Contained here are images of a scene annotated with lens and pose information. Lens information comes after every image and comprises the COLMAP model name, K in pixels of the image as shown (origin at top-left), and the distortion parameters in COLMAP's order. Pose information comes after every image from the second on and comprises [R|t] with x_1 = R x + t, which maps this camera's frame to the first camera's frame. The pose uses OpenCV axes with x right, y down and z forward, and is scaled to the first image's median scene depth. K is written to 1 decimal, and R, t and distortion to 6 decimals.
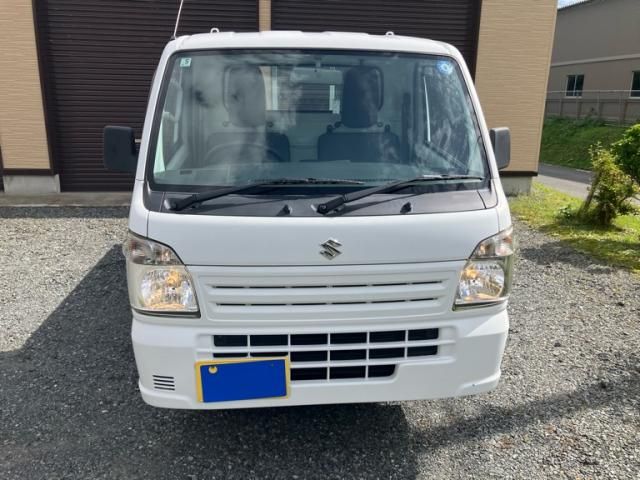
lens RADIAL K [[519.7, 0, 320.0], [0, 519.7, 240.0], [0, 0, 1]] dist [0.057535, -0.055769]
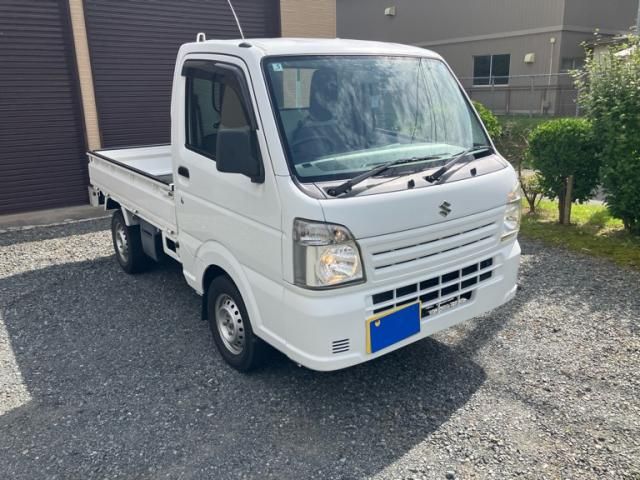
lens RADIAL K [[519.7, 0, 320.0], [0, 519.7, 240.0], [0, 0, 1]] dist [0.057535, -0.055769]
pose [[0.855902, -0.169265, 0.488652, -0.854150], [0.168383, 0.984641, 0.046140, -0.017676], [-0.488956, 0.042789, 0.871258, 0.013461]]
